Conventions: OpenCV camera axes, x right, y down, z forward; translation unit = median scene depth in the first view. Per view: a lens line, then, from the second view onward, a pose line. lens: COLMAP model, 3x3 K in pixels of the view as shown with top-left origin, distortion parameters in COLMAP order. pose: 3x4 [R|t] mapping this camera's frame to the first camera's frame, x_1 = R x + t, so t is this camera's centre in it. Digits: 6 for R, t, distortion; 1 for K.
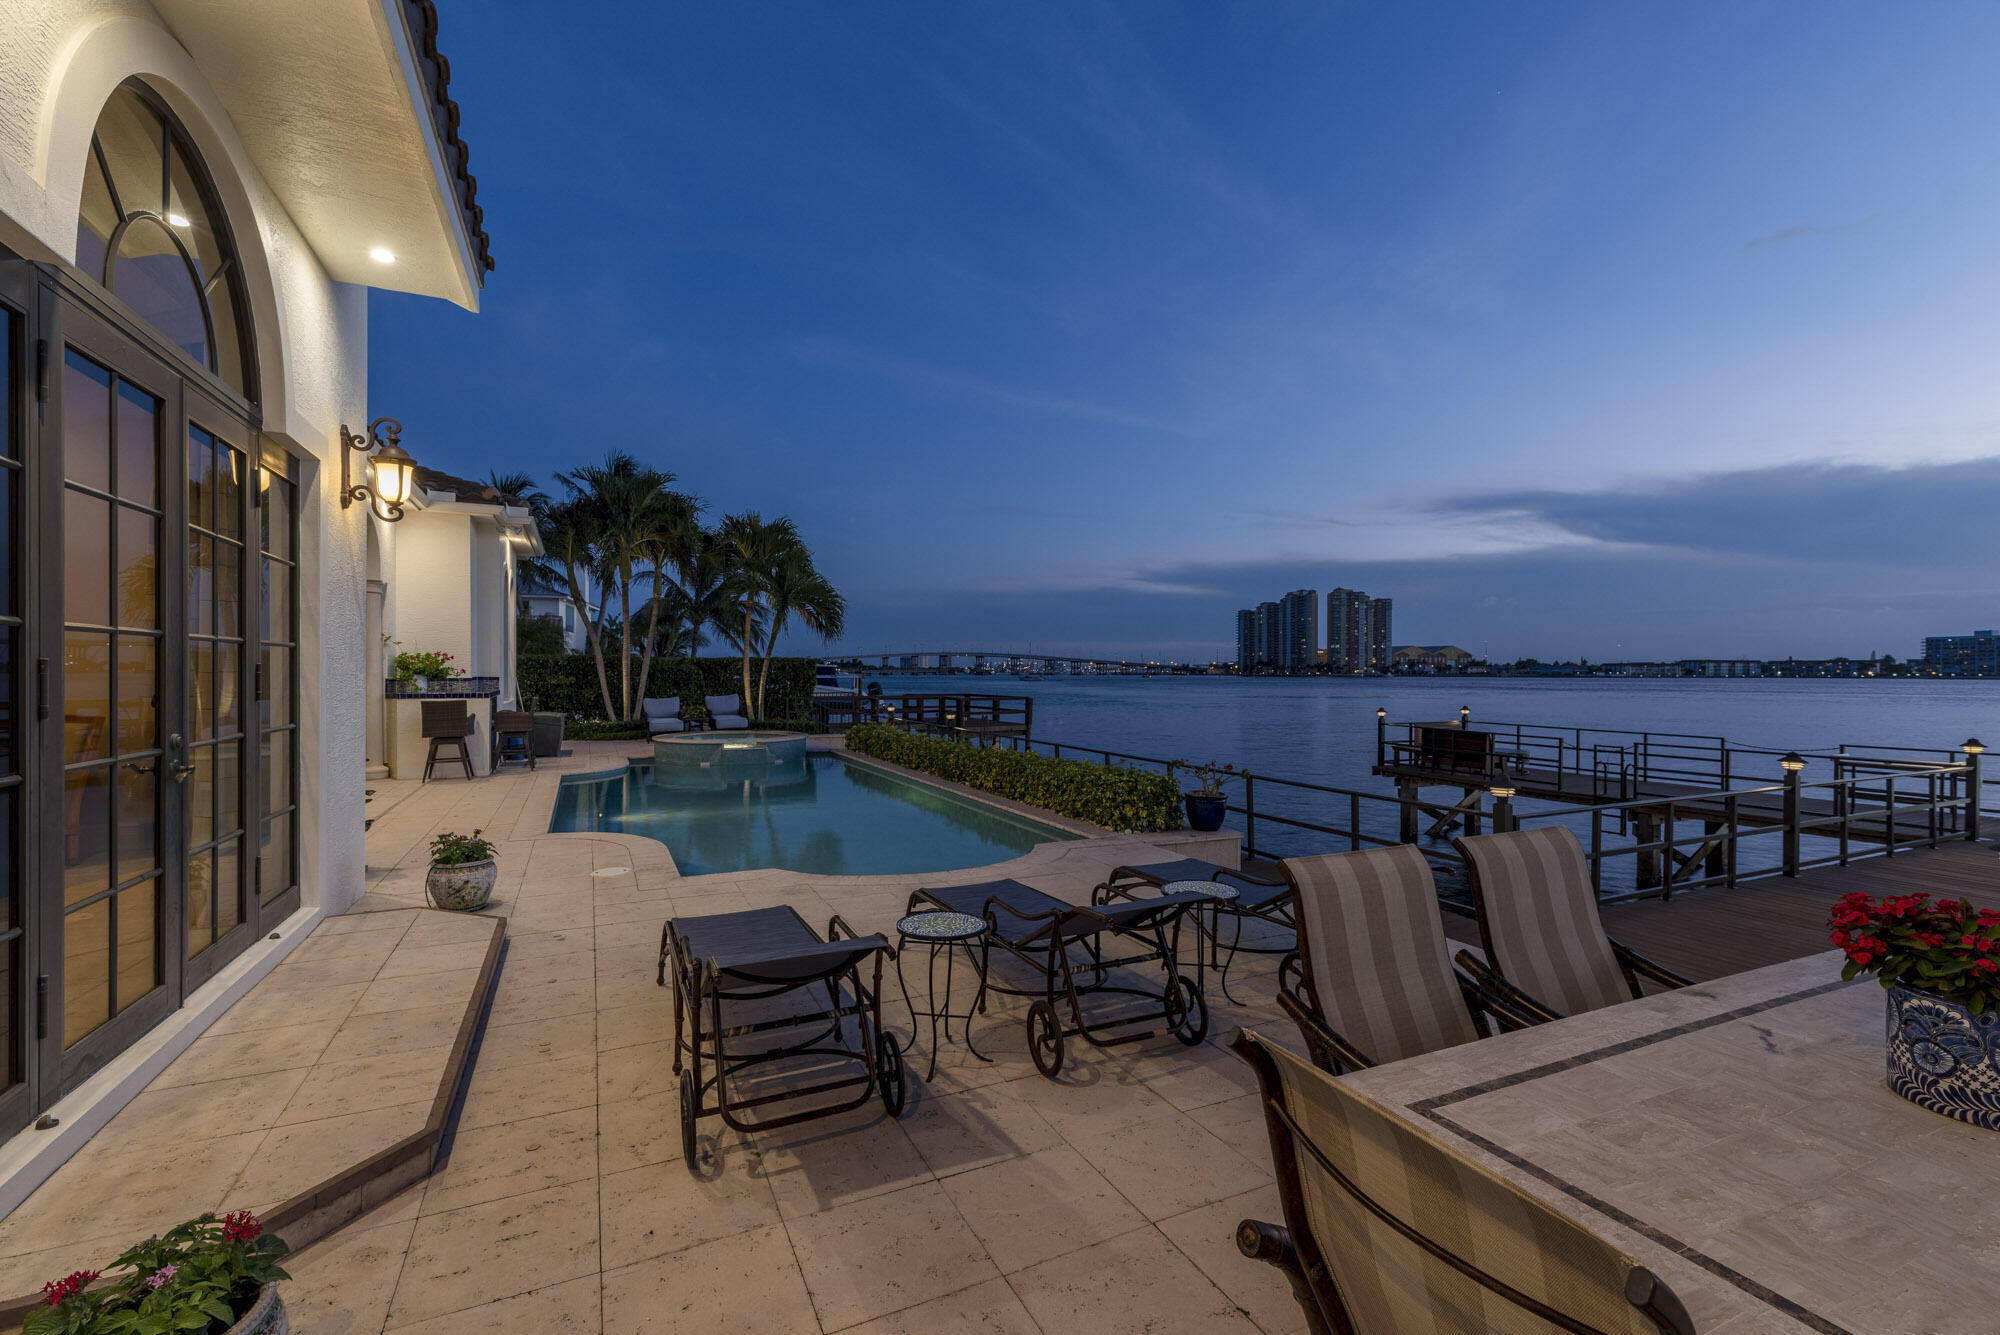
lens RADIAL K [[852.5, 0, 1000.0], [0, 852.5, 667.5], [0, 0, 1]] dist [0.001694, 0.000666]
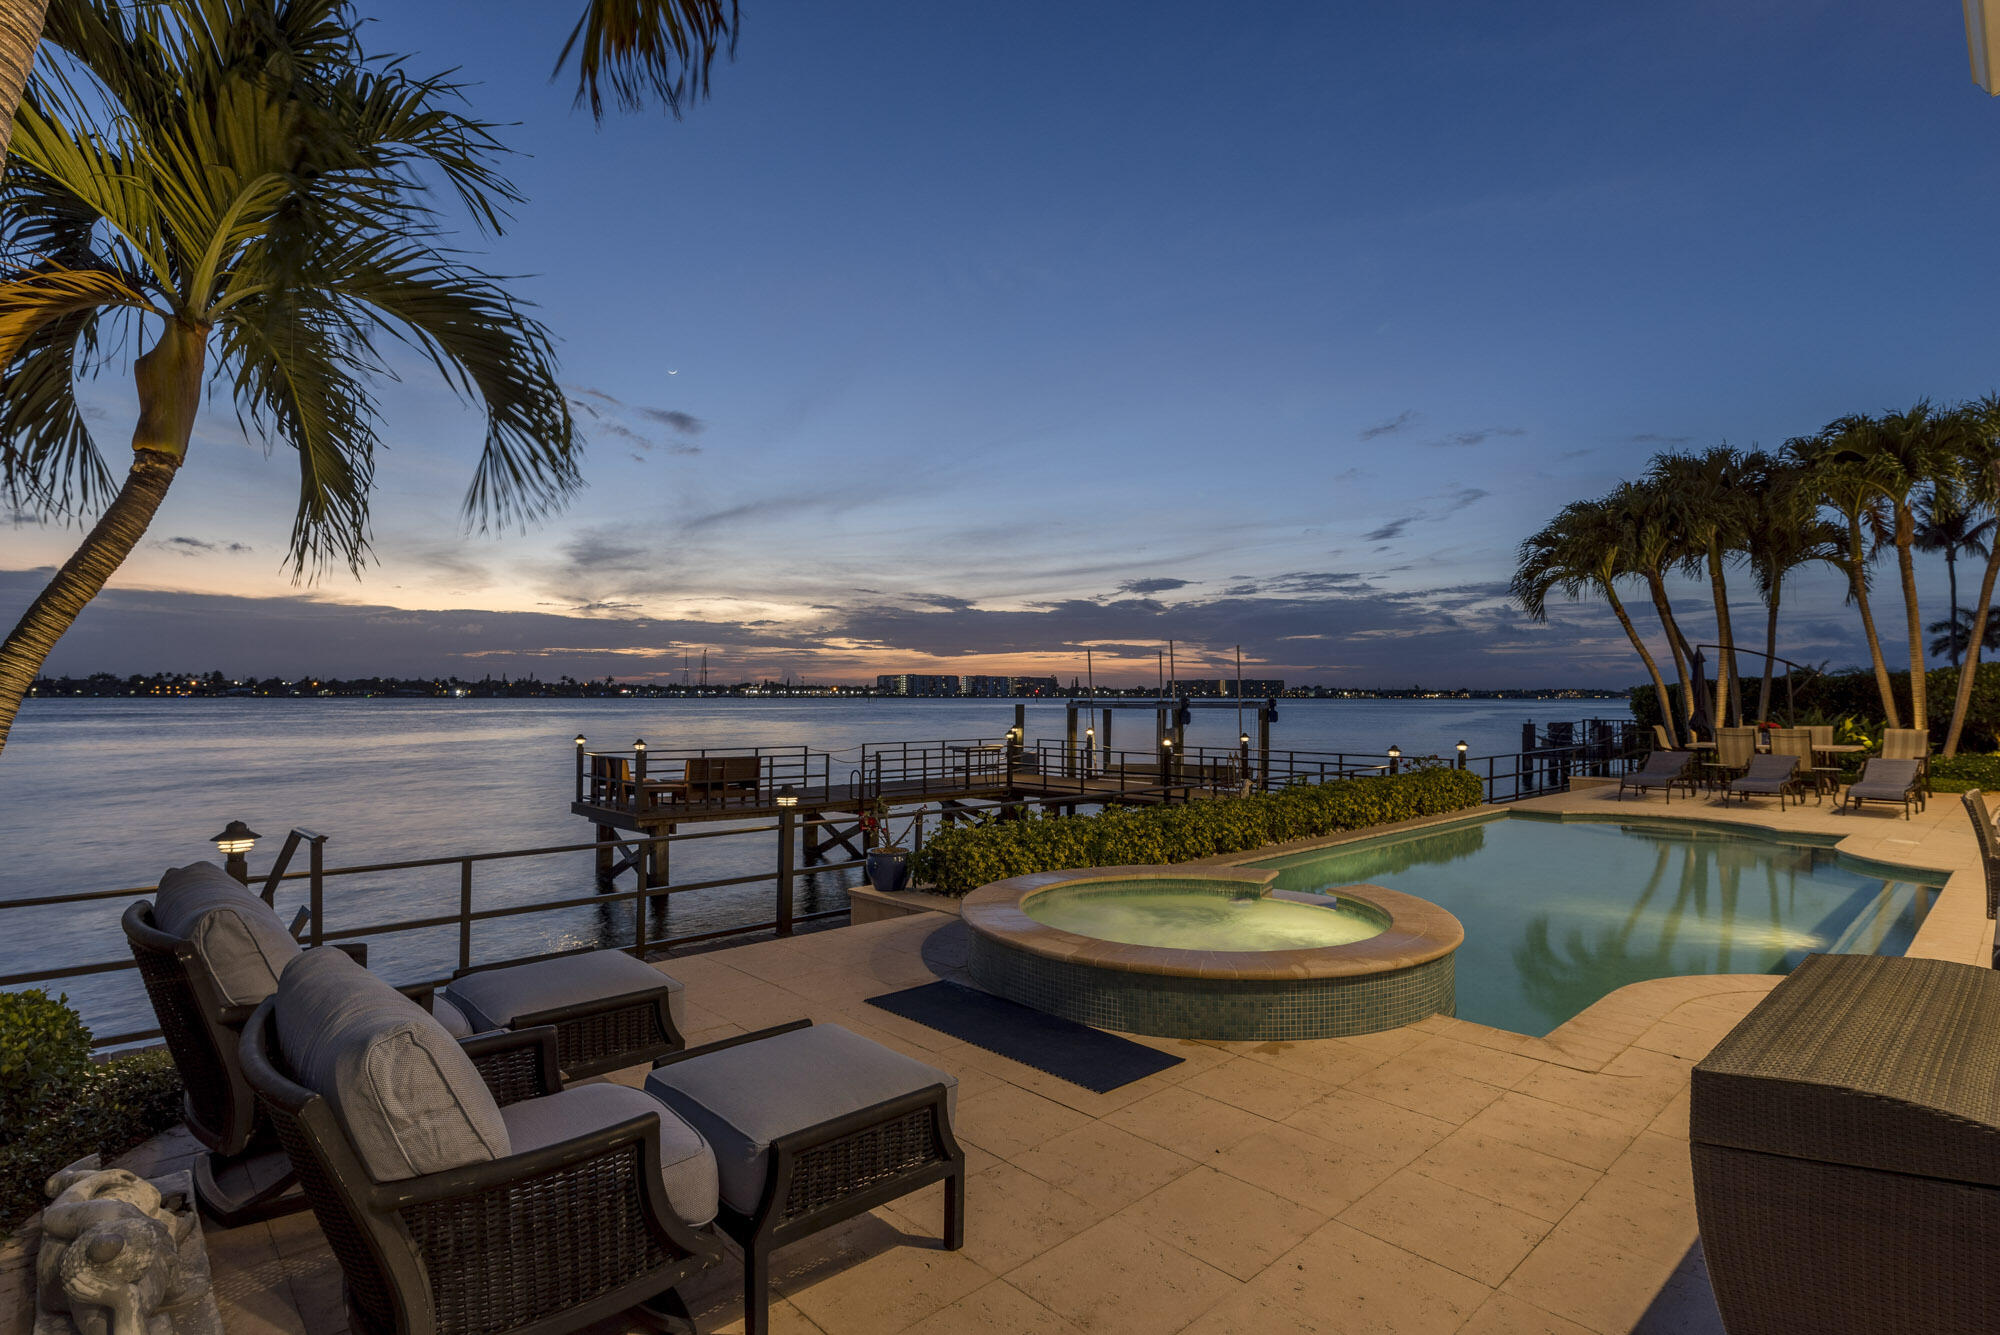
lens RADIAL K [[1003.5, 0, 1000.0], [0, 1003.5, 667.5], [0, 0, 1]] dist [0.002903, 0.001013]
pose [[-0.309163, 0.022538, 0.950742, -0.278325], [-0.009007, 0.999605, -0.026625, 0.001665], [-0.950966, -0.016795, -0.308838, 0.510122]]
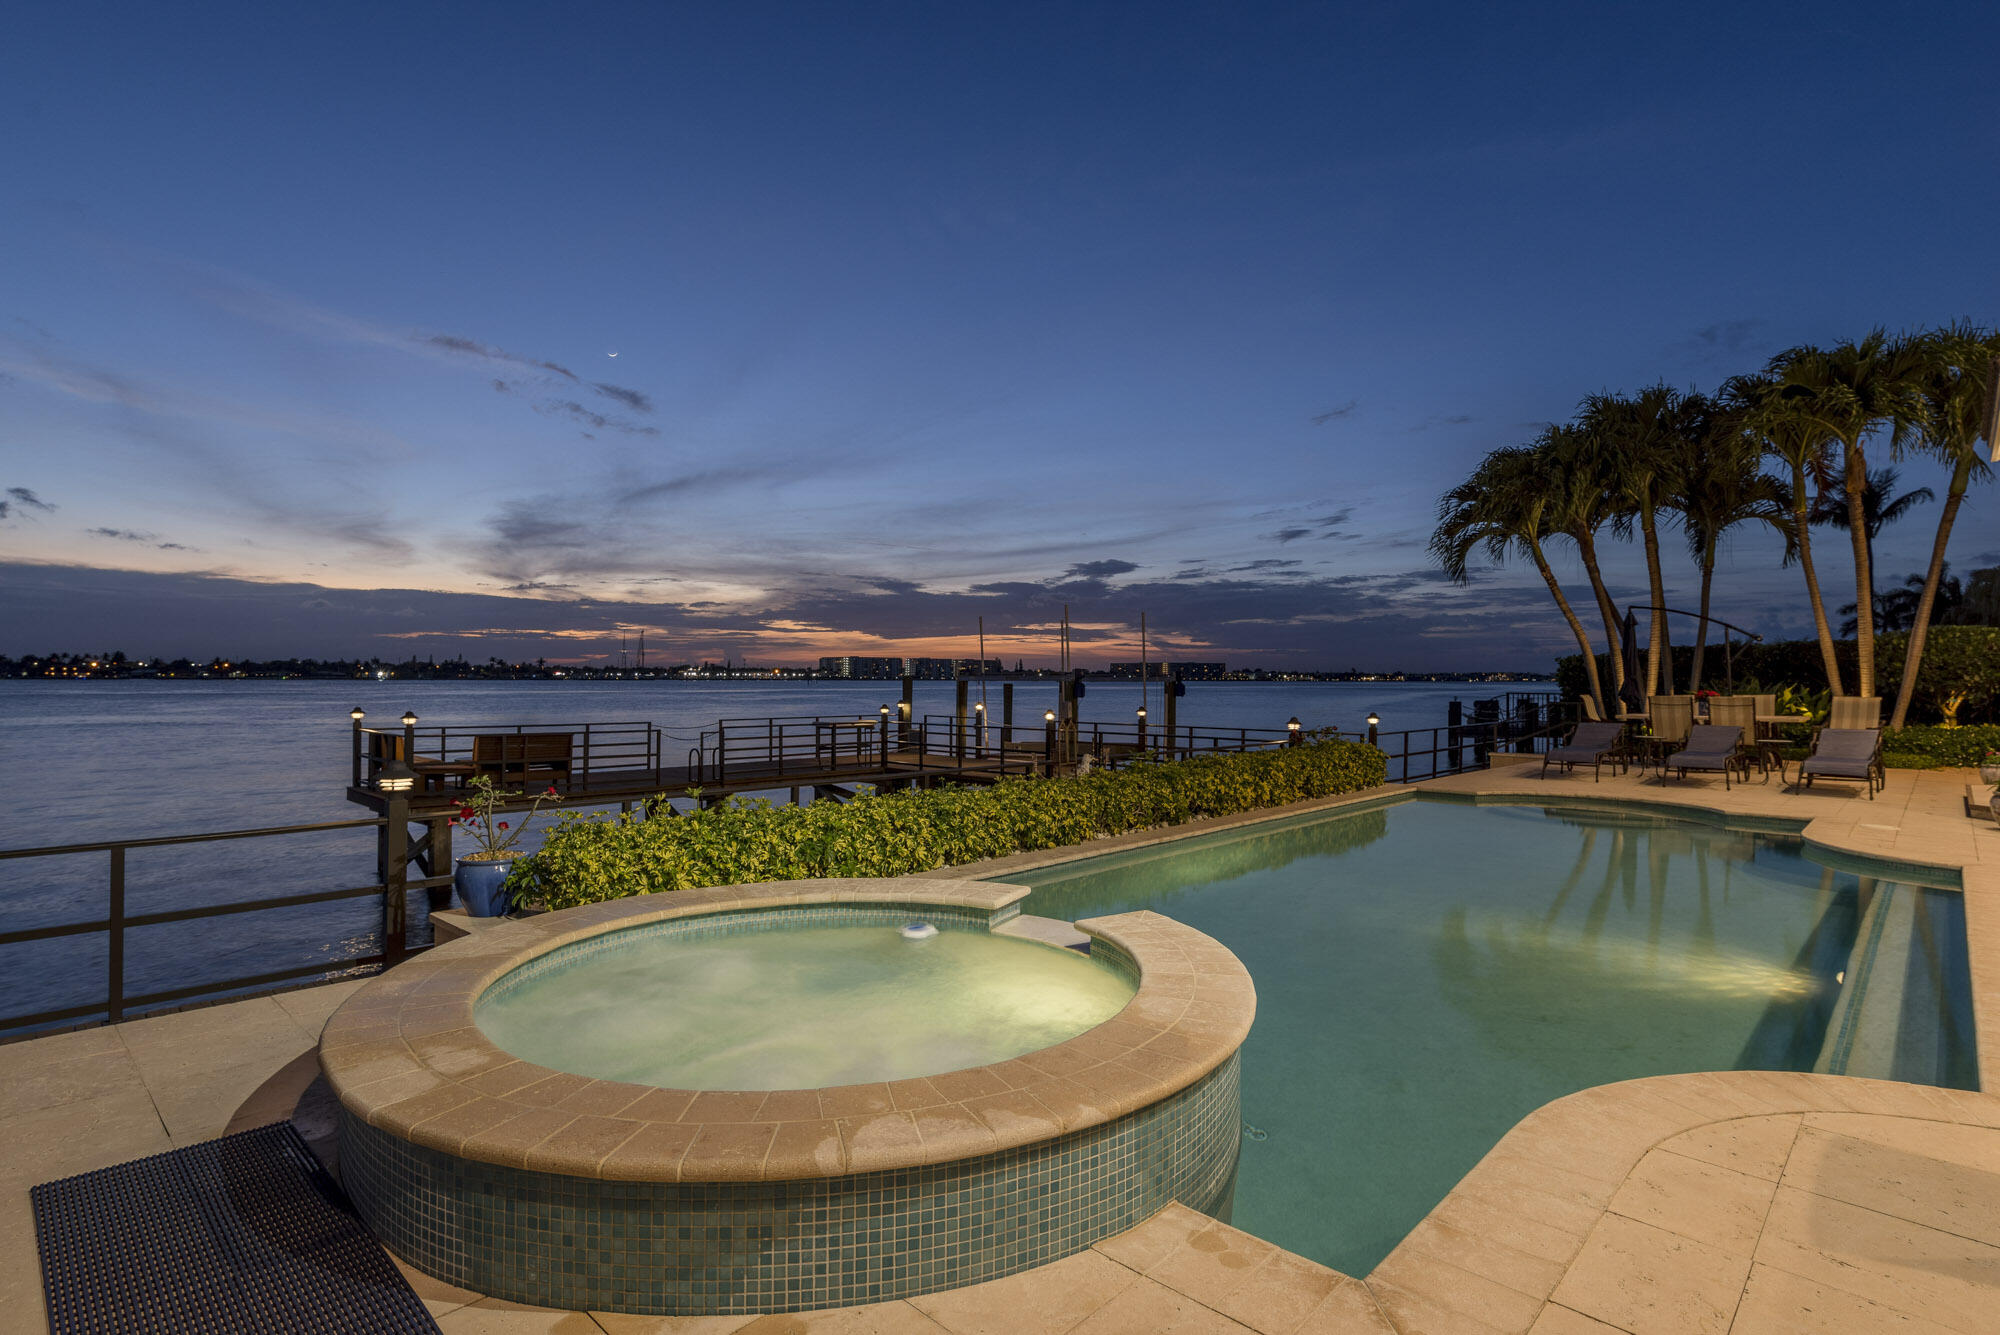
lens RADIAL K [[1003.5, 0, 1000.0], [0, 1003.5, 667.5], [0, 0, 1]] dist [0.002903, 0.001013]
pose [[-0.360372, 0.005774, 0.932791, -0.228247], [-0.009816, 0.999902, -0.009982, 0.008748], [-0.932757, -0.012753, -0.360280, 0.450190]]
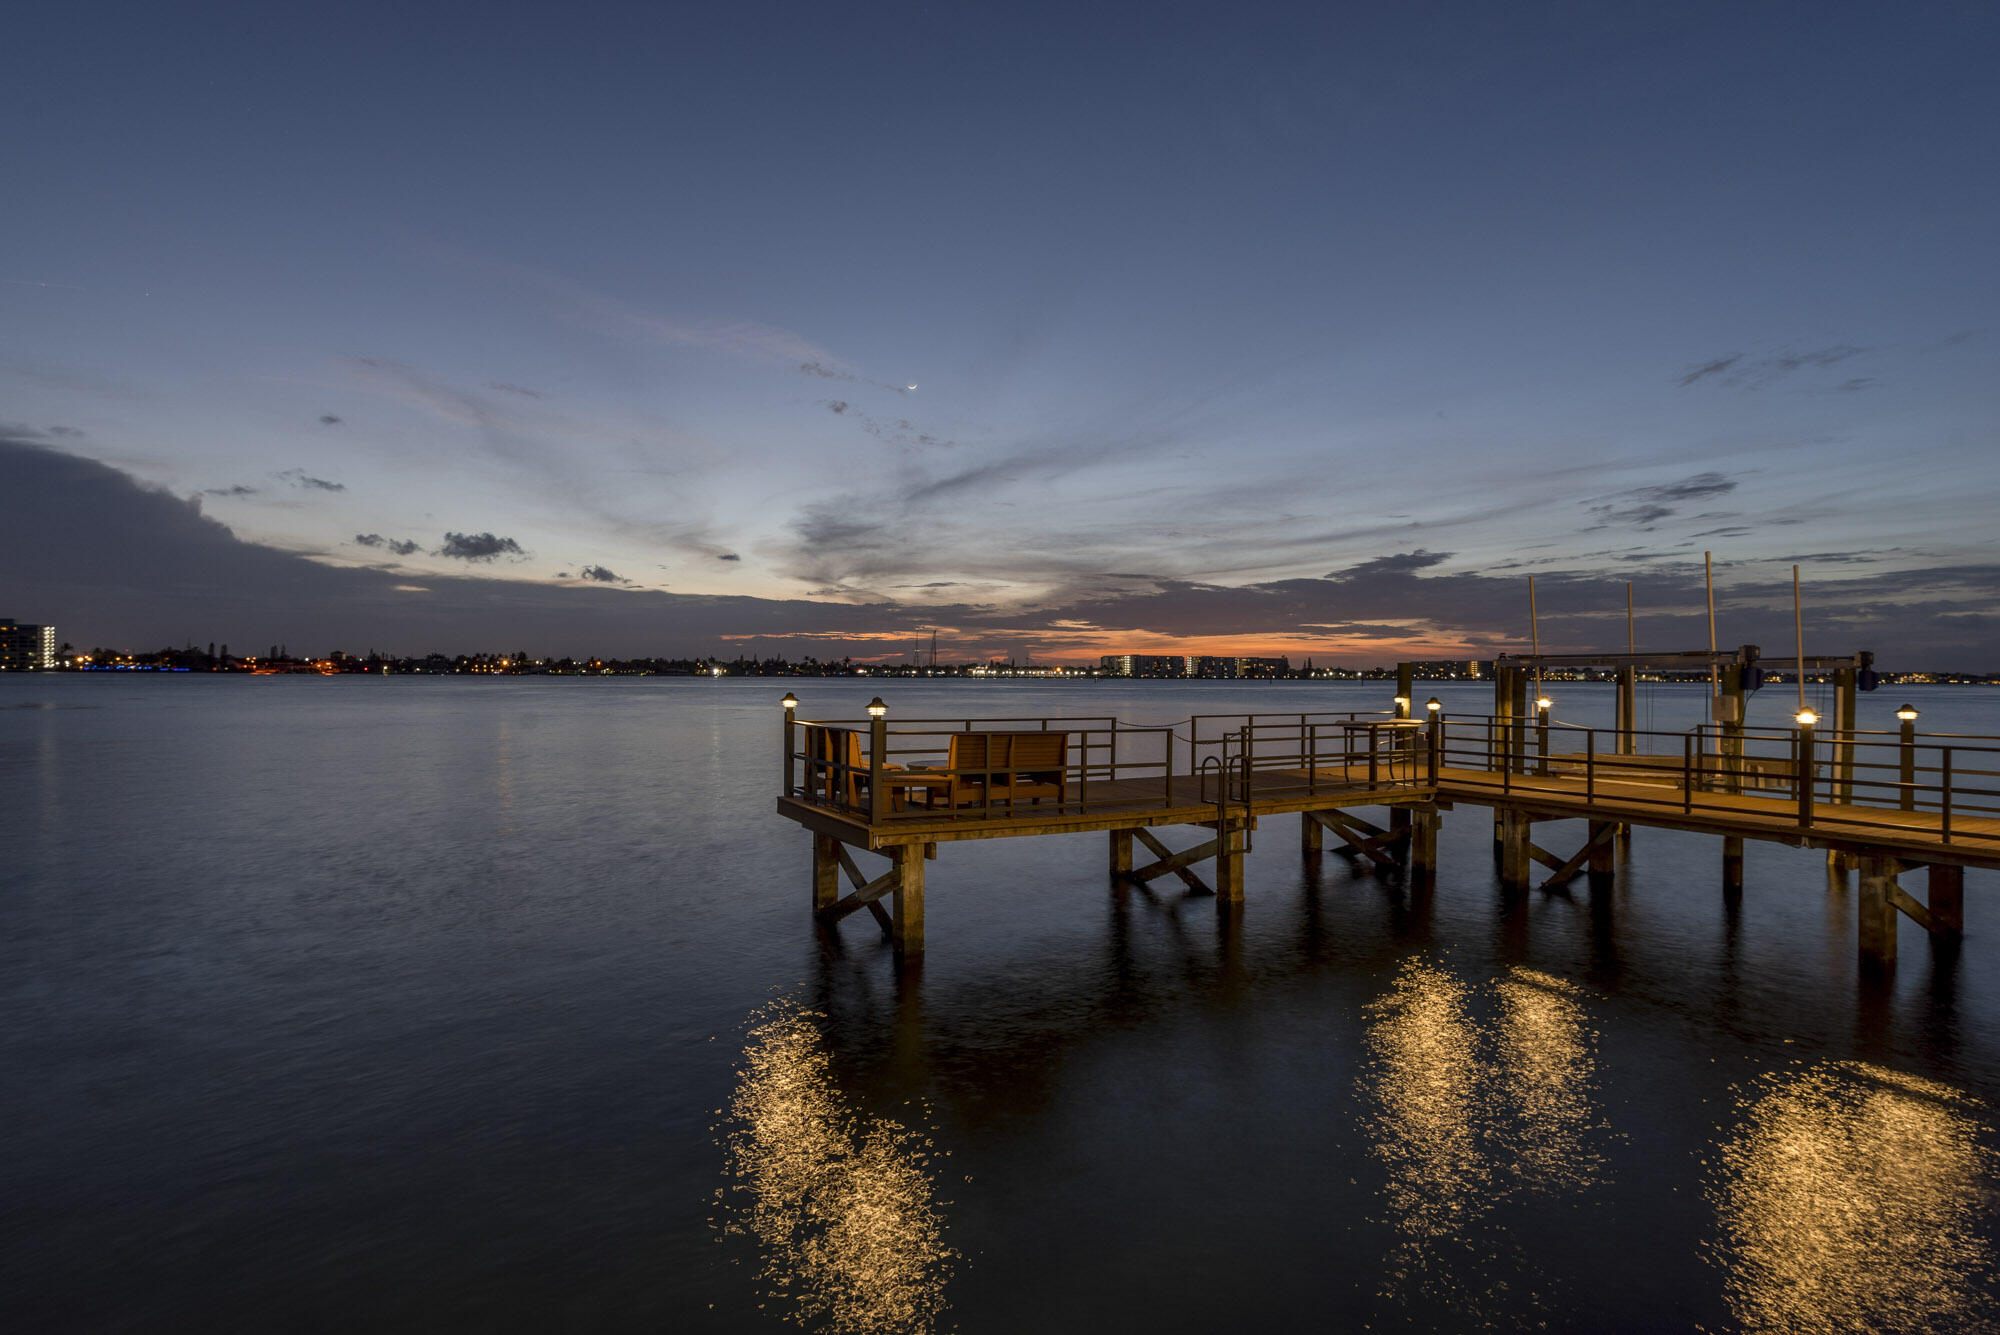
lens RADIAL K [[1003.5, 0, 1000.0], [0, 1003.5, 667.5], [0, 0, 1]] dist [0.002903, 0.001013]
pose [[-0.093797, 0.004333, 0.995582, -0.052639], [-0.012837, 0.999902, -0.005562, 0.017357], [-0.995509, -0.013302, -0.093732, 0.517124]]
